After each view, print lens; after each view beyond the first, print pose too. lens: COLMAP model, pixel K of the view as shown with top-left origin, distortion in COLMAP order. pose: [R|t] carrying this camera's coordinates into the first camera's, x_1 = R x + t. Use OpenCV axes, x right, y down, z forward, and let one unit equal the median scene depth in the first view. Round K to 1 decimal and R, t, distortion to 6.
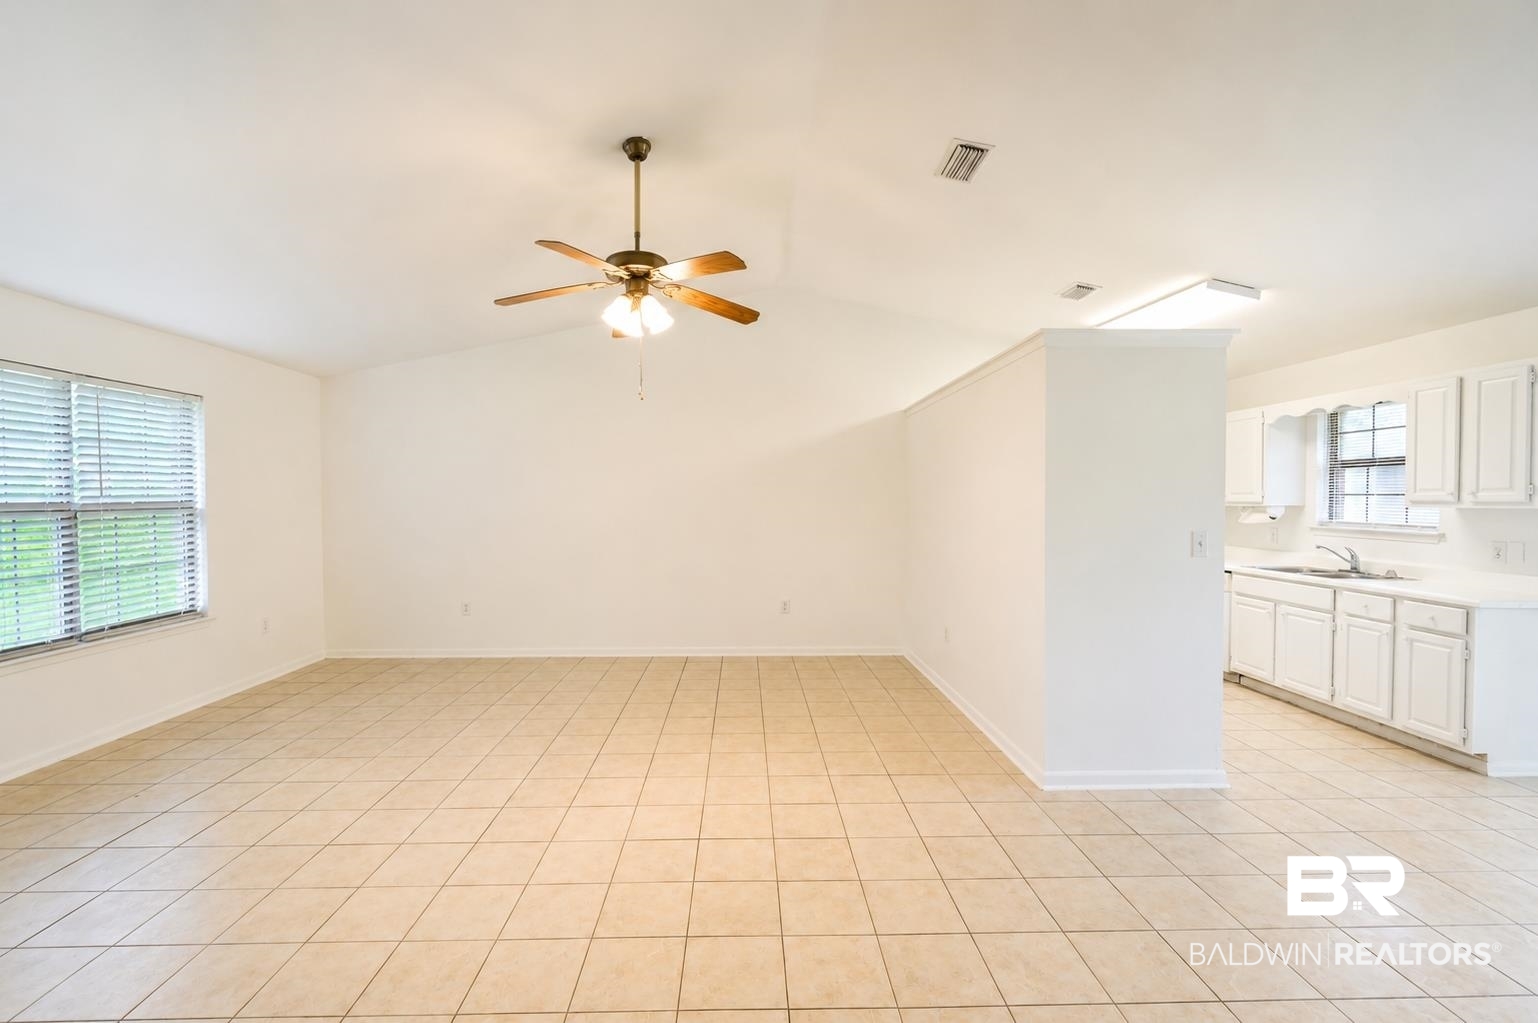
lens RADIAL K [[694.8, 0, 754.6], [0, 694.8, 511.6], [0, 0, 1]] dist [0.023198, 0.000224]
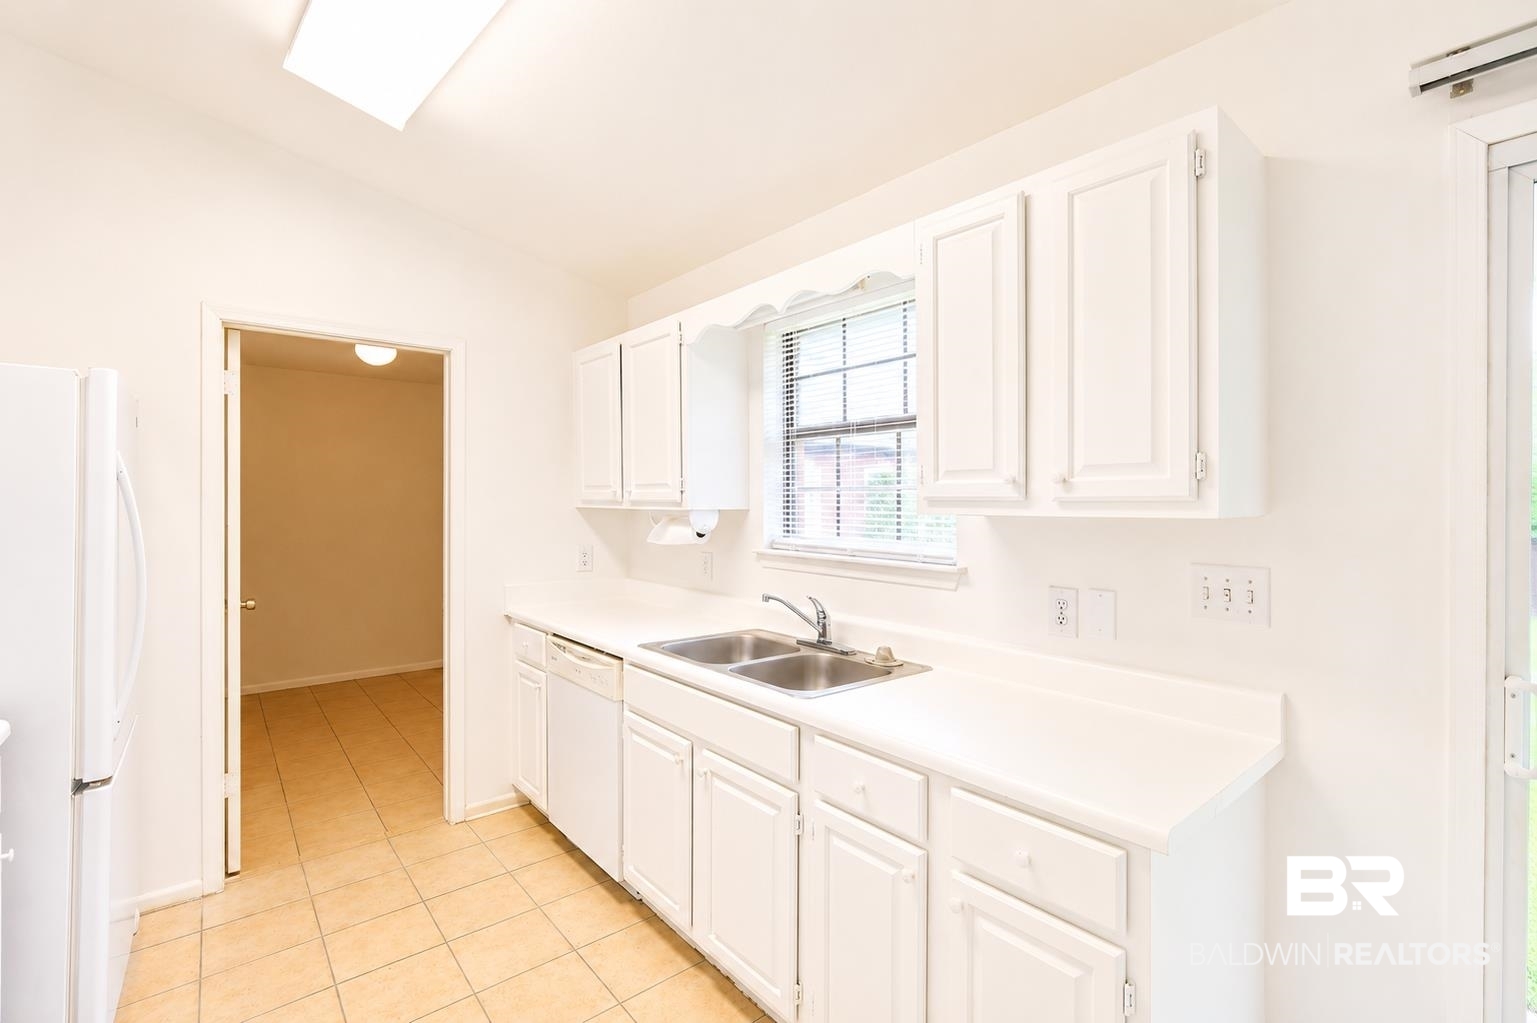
lens RADIAL K [[694.4, 0, 768.7], [0, 694.4, 500.3], [0, 0, 1]] dist [-0.013026, -0.000047]
pose [[0.789110, -0.000294, 0.614251, 0.579358], [0.012997, 0.999784, -0.016218, -0.008653], [-0.614114, 0.020781, 0.788944, 0.712335]]
